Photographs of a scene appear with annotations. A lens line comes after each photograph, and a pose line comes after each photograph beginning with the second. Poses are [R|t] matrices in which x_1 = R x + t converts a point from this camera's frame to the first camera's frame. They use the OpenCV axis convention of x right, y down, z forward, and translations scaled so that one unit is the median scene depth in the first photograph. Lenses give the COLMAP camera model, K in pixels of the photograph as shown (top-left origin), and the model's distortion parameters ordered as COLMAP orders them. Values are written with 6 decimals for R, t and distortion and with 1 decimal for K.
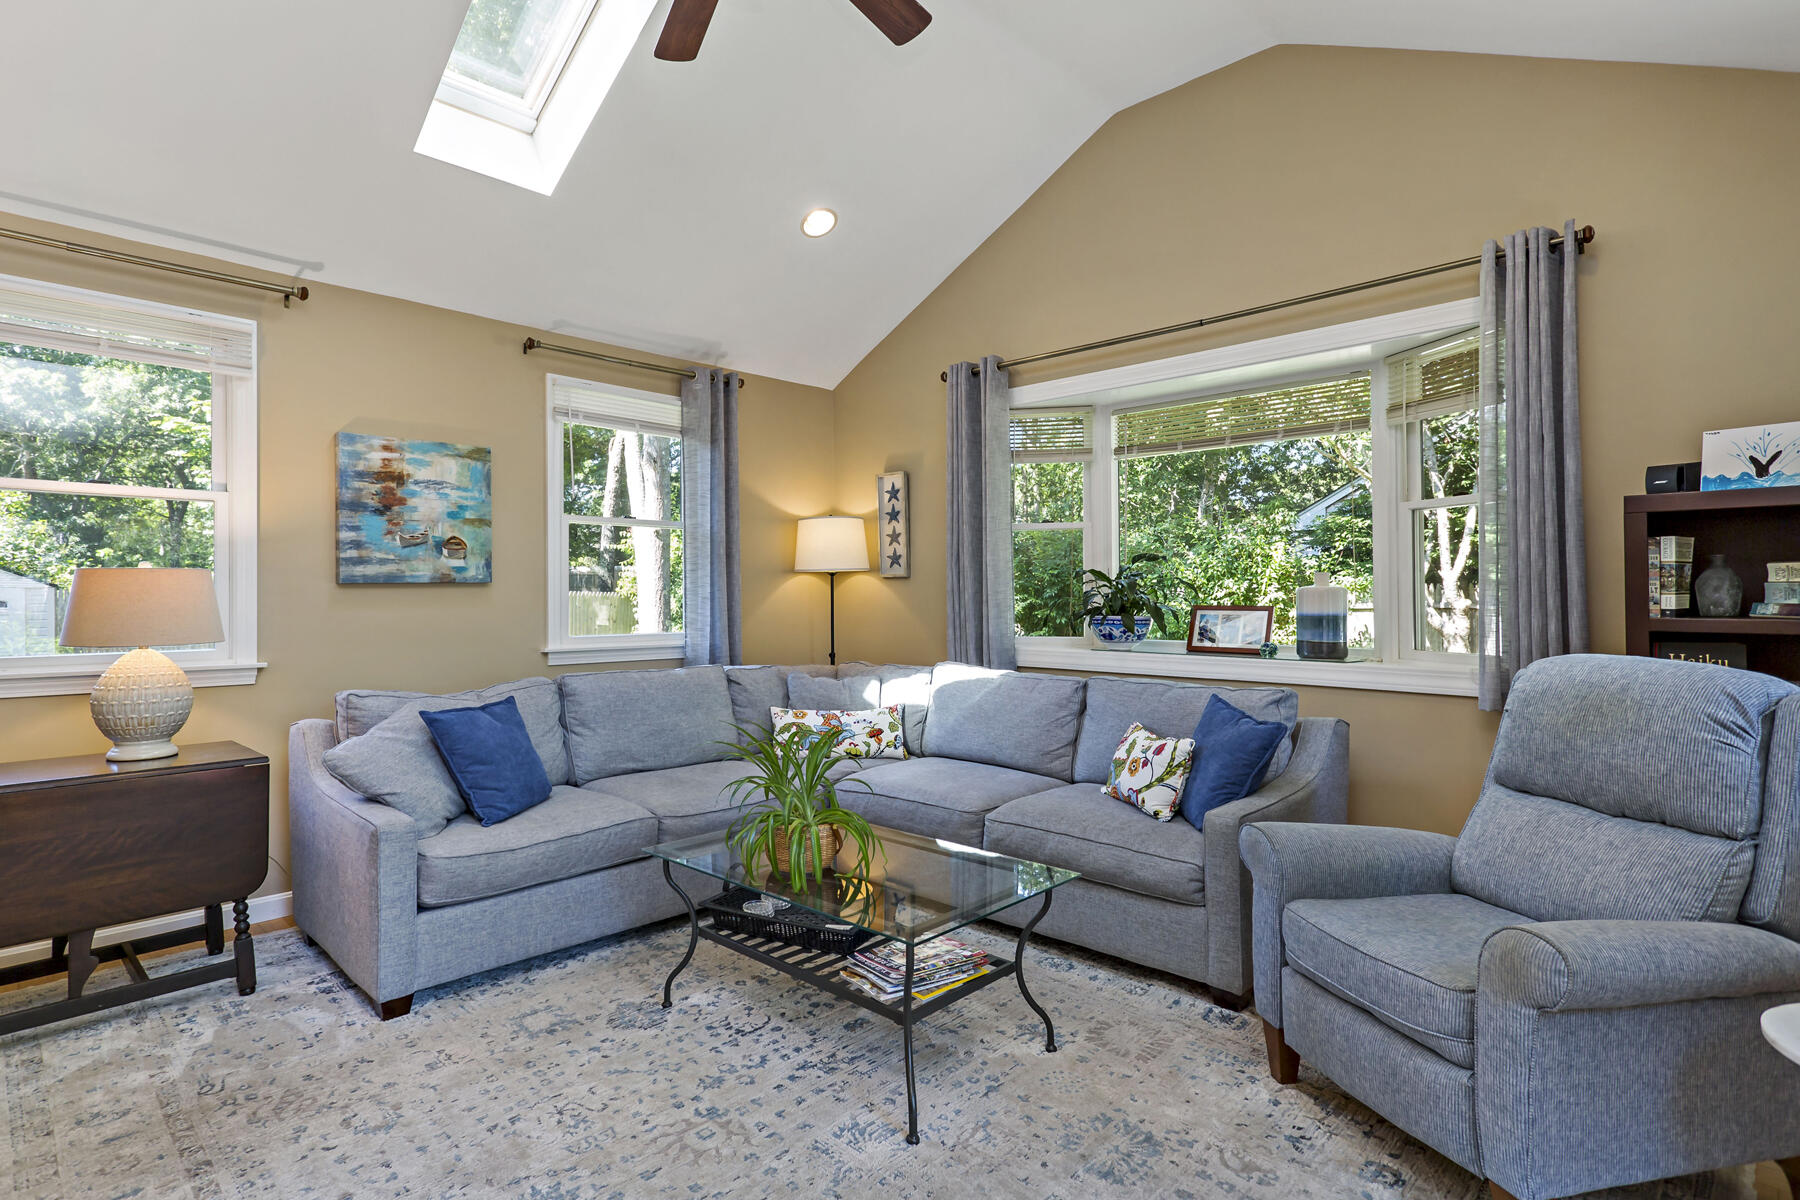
lens RADIAL K [[929.6, 0, 899.5], [0, 929.6, 591.7], [0, 0, 1]] dist [-0.004856, -0.001553]
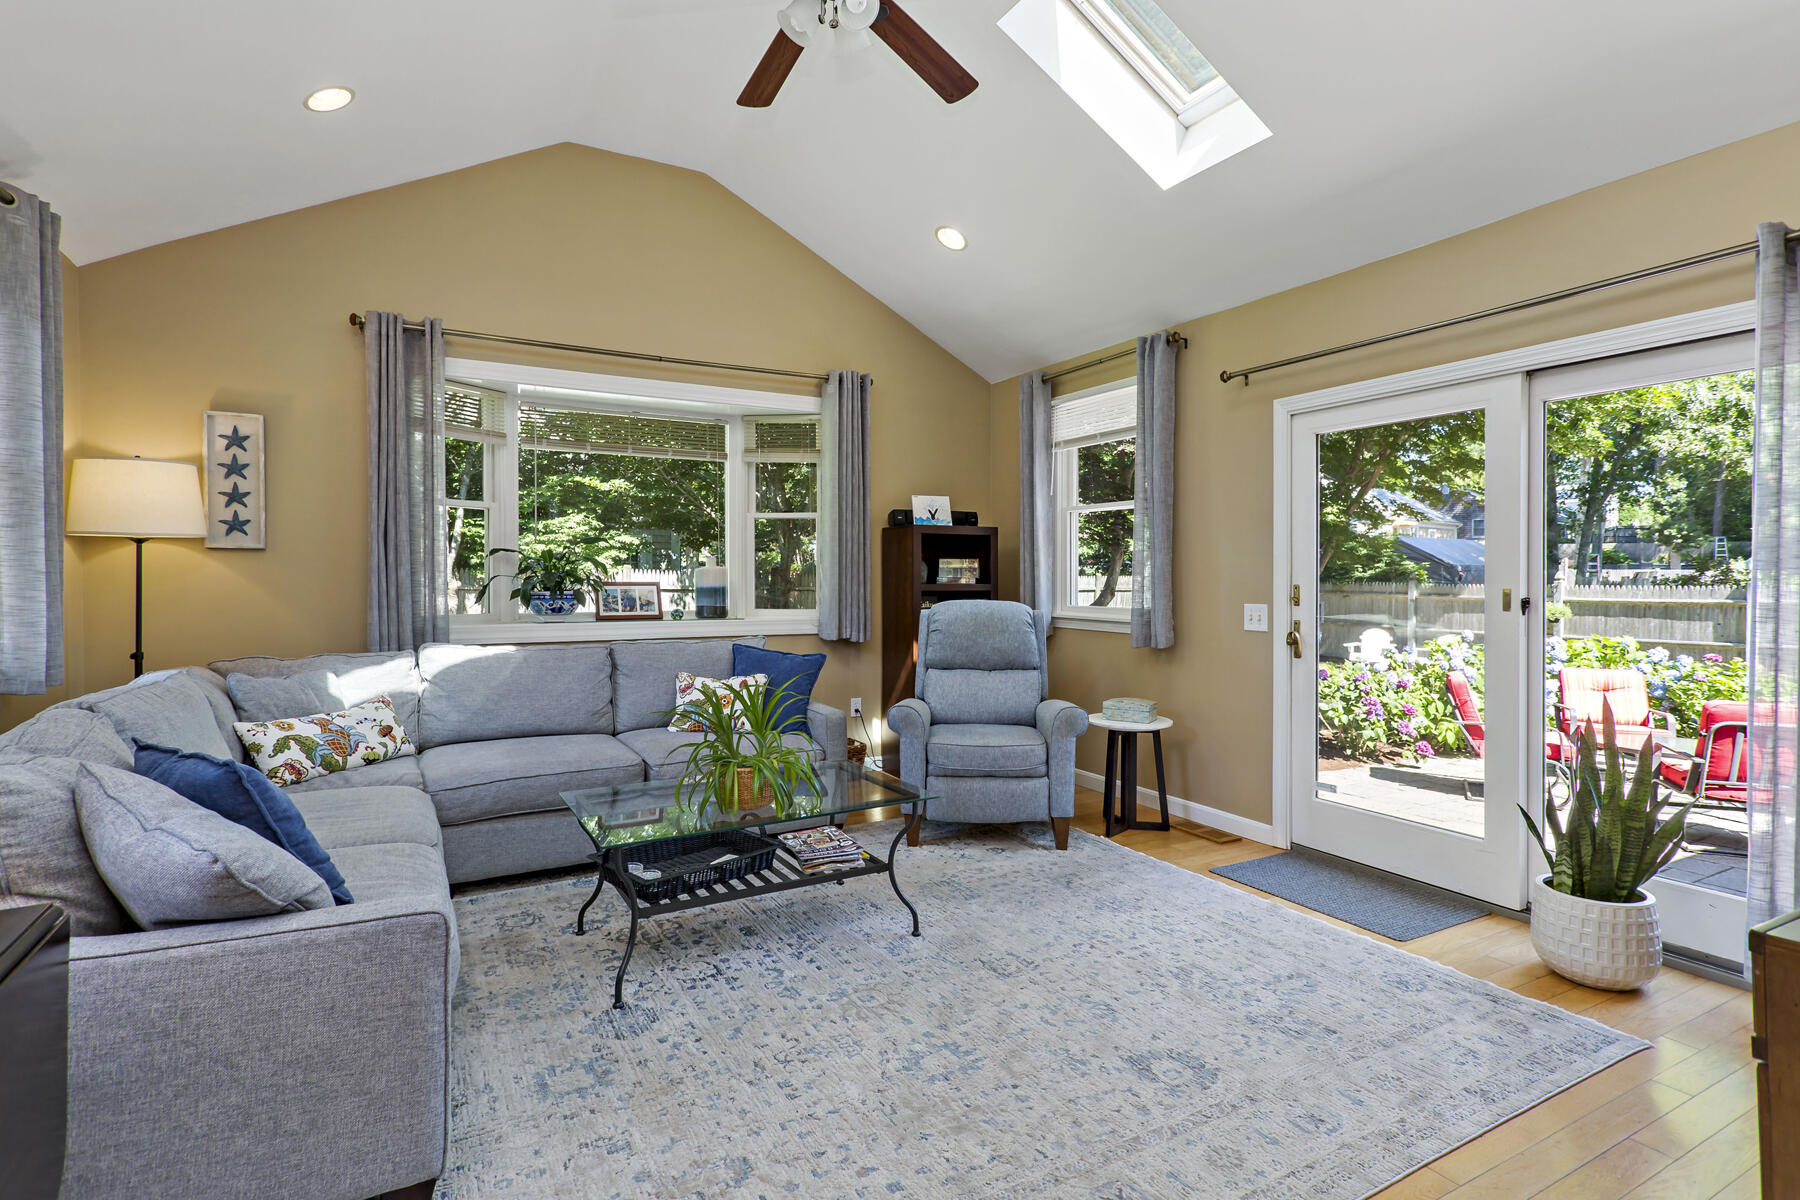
lens RADIAL K [[865.6, 0, 911.9], [0, 865.6, 591.9], [0, 0, 1]] dist [-0.027894, 0.000142]
pose [[0.255513, -0.011726, 0.966734, -0.756973], [-0.002326, 0.999916, 0.012743, 0.014488], [-0.966803, -0.005504, 0.255465, 0.377496]]
